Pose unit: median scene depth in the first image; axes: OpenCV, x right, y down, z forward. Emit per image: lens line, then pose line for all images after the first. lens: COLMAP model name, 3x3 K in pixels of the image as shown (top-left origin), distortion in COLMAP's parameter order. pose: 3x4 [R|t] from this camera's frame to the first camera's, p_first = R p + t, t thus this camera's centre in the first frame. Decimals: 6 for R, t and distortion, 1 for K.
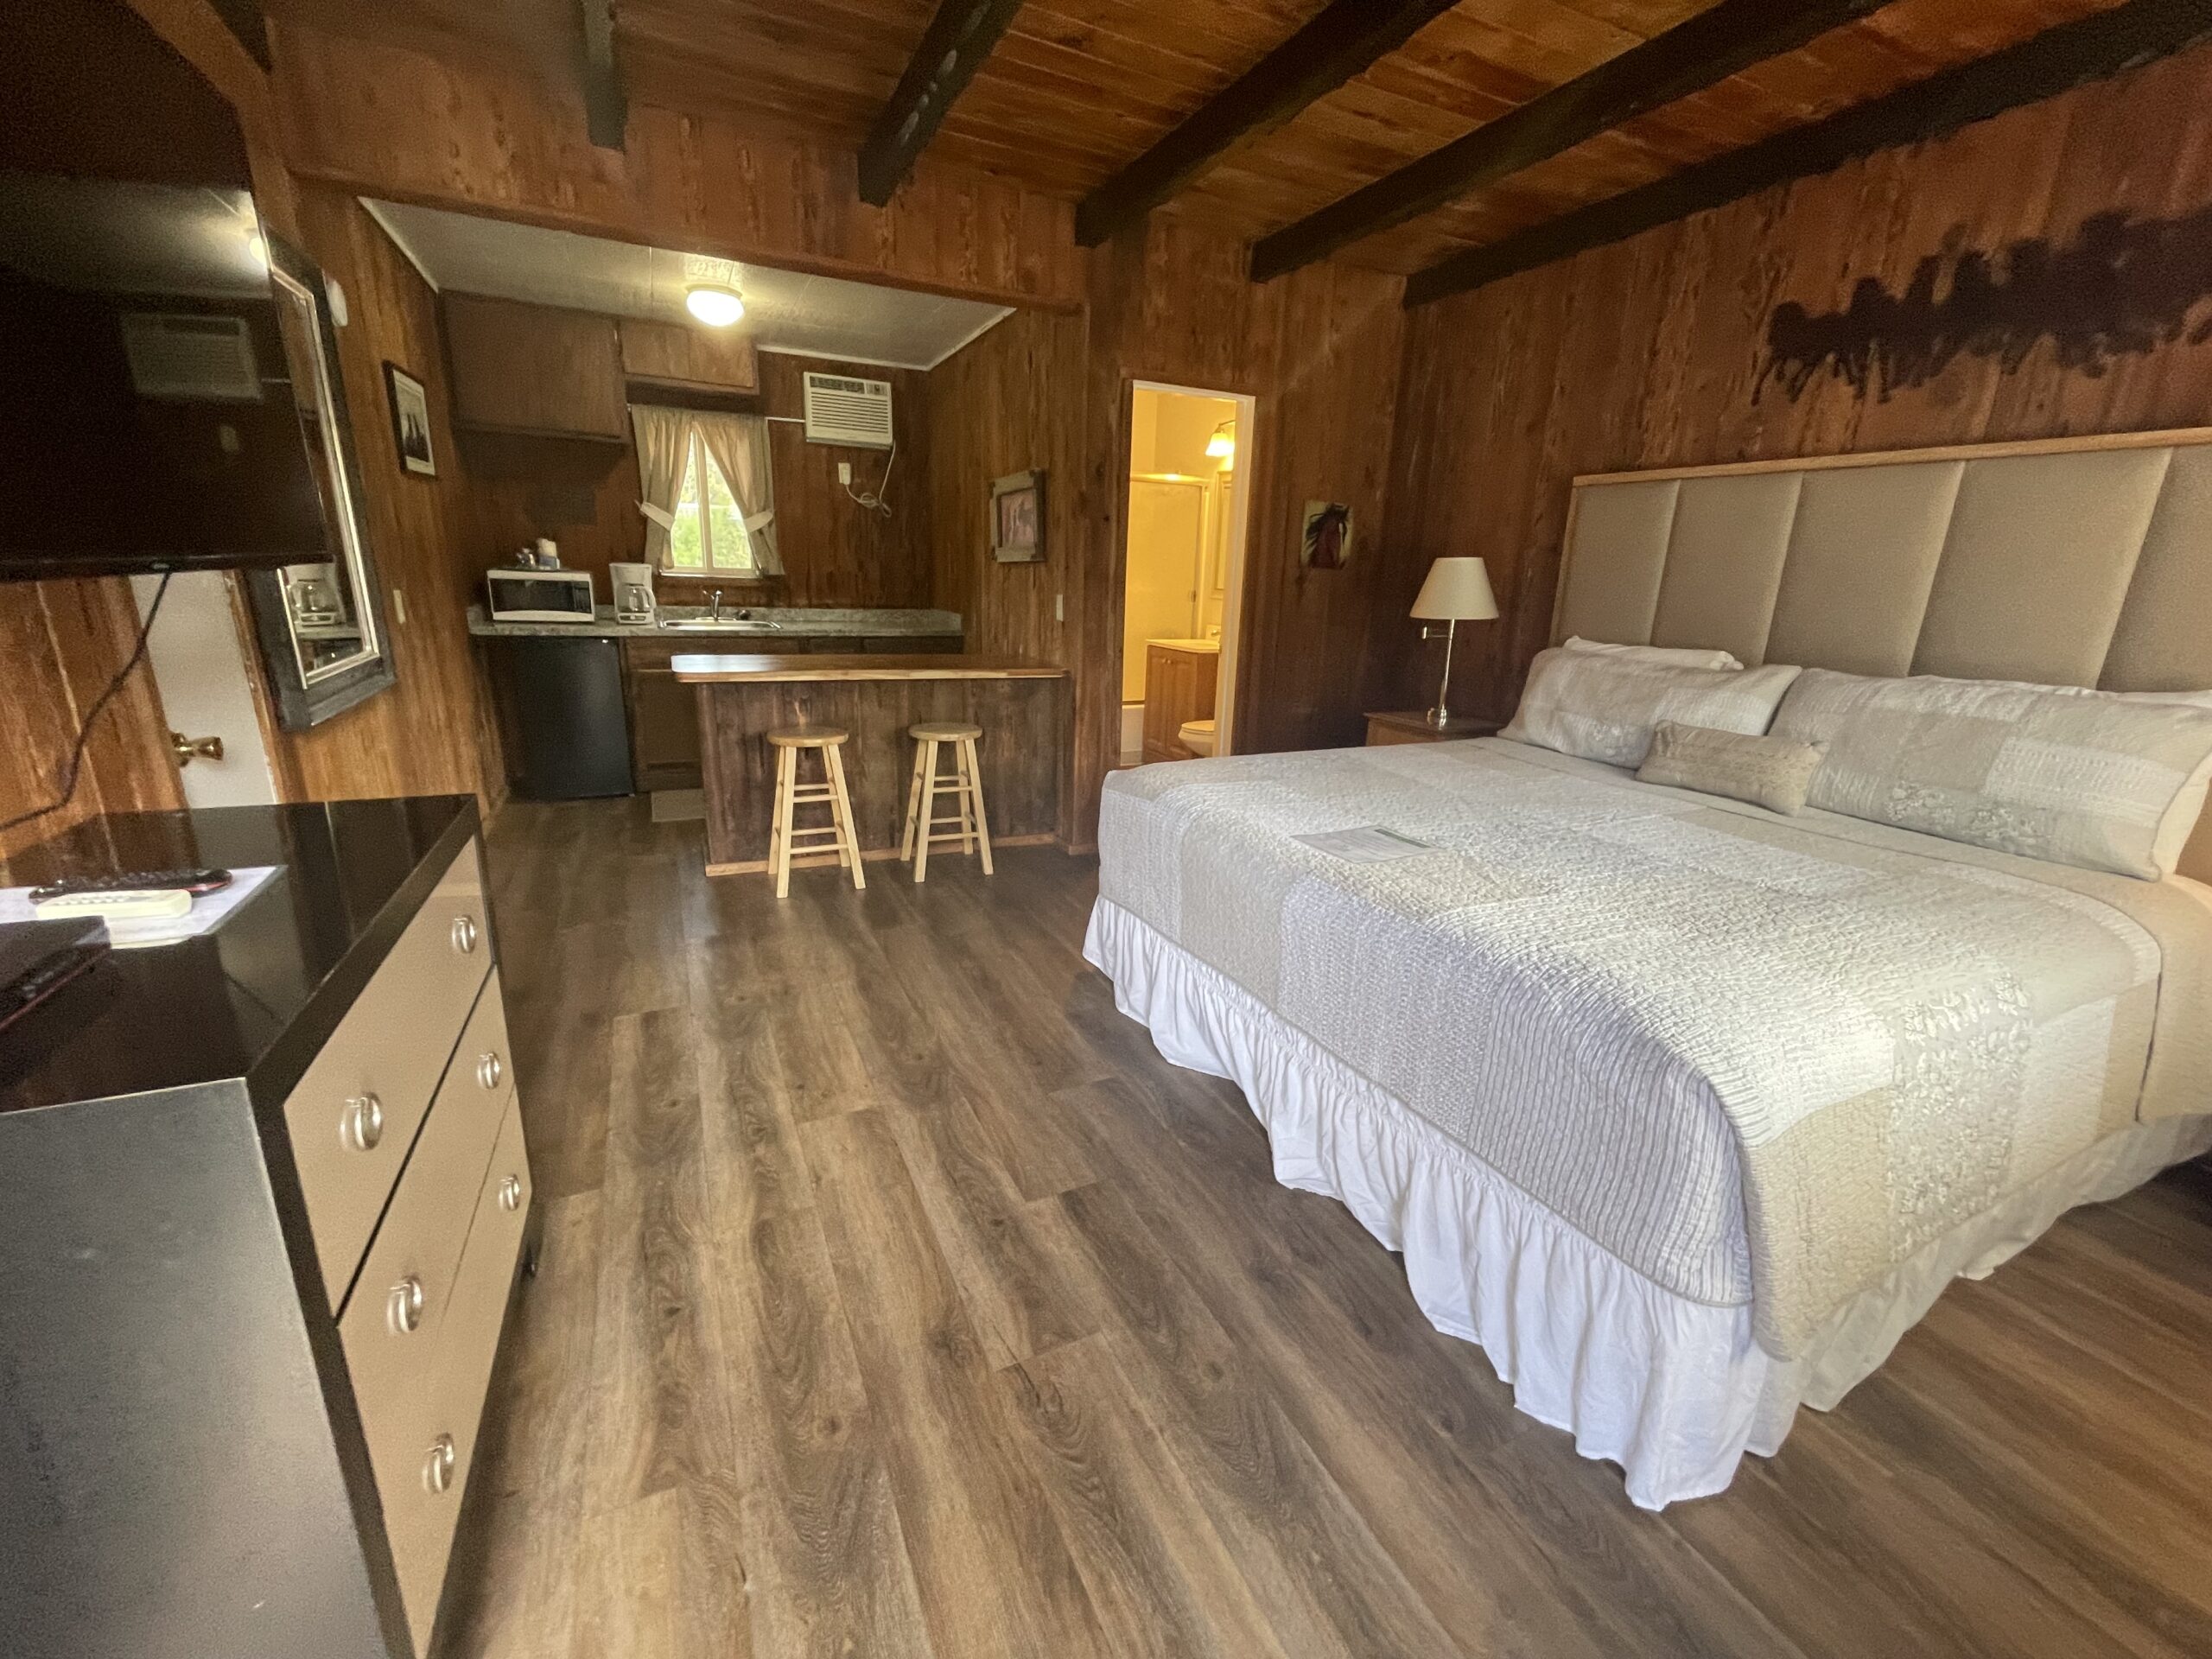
lens RADIAL K [[891.4, 0, 1089.4], [0, 891.4, 829.1], [0, 0, 1]] dist [-0.001868, -0.000661]
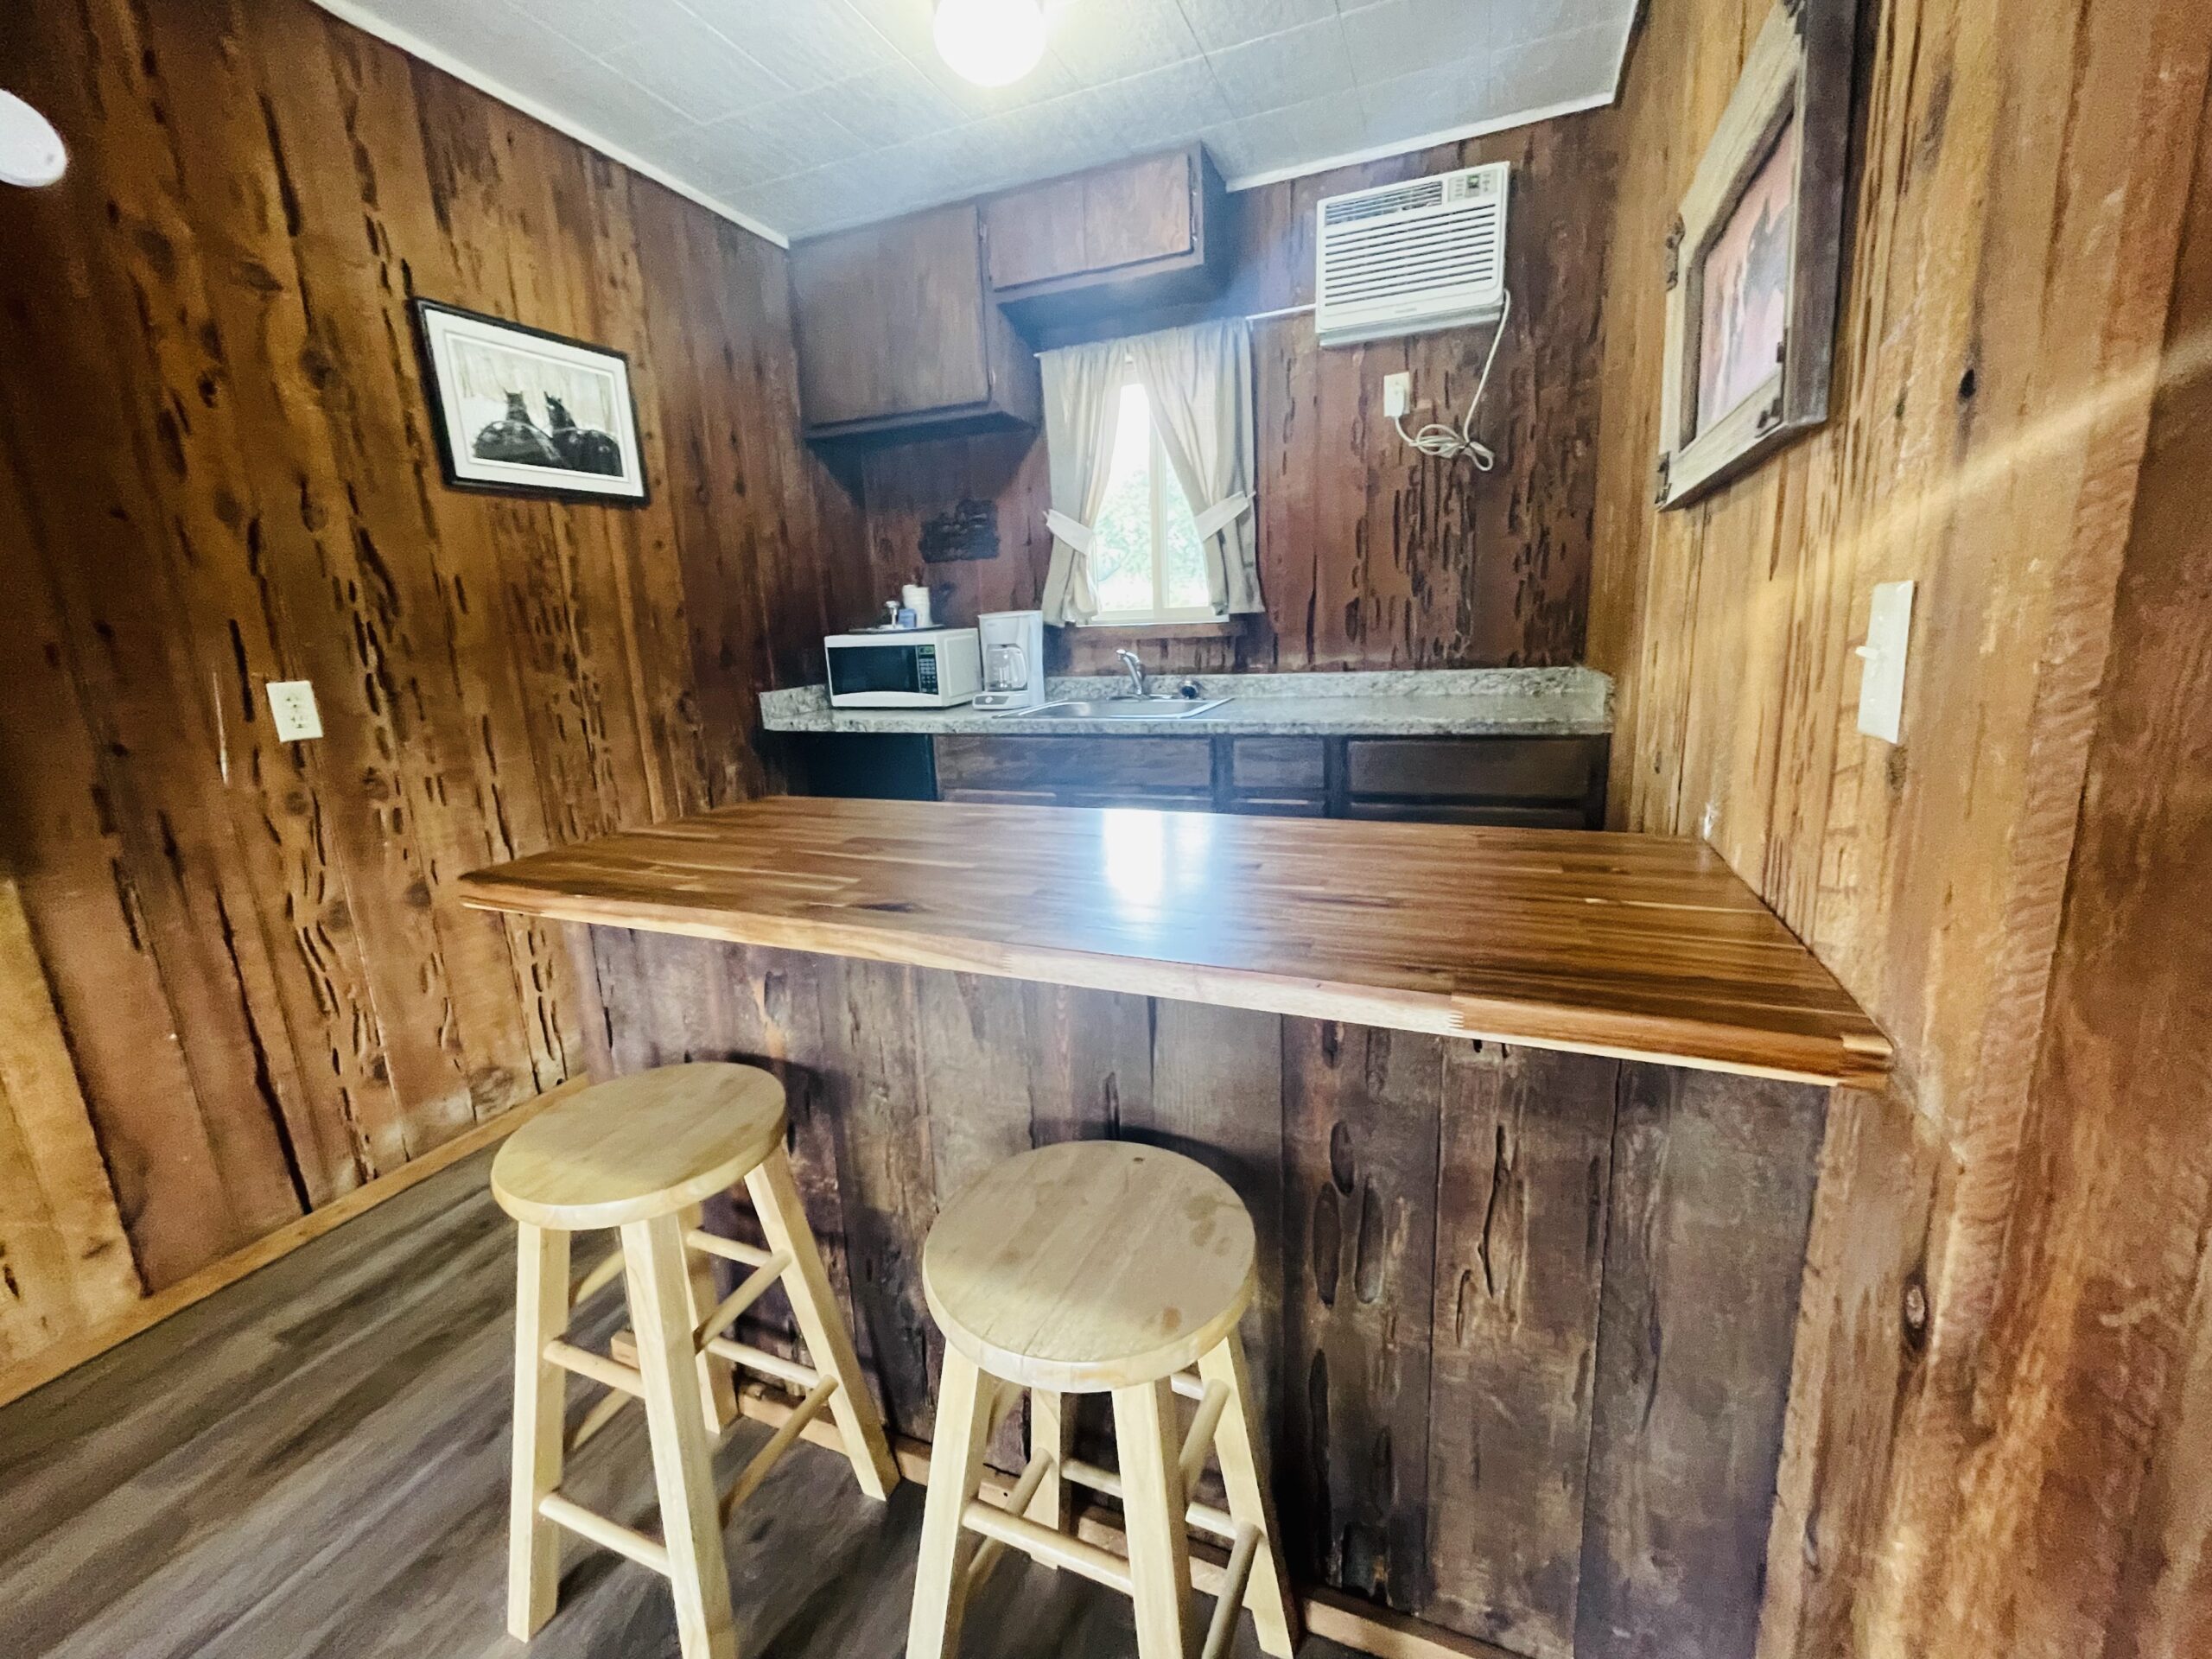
lens RADIAL K [[891.4, 0, 1111.5], [0, 891.4, 814.7], [0, 0, 1]] dist [-0.001868, -0.000661]
pose [[0.670756, 0.089679, -0.736237, -0.003733], [-0.142496, 0.989752, -0.009264, -0.155163], [0.727861, 0.111125, 0.676661, 0.615090]]
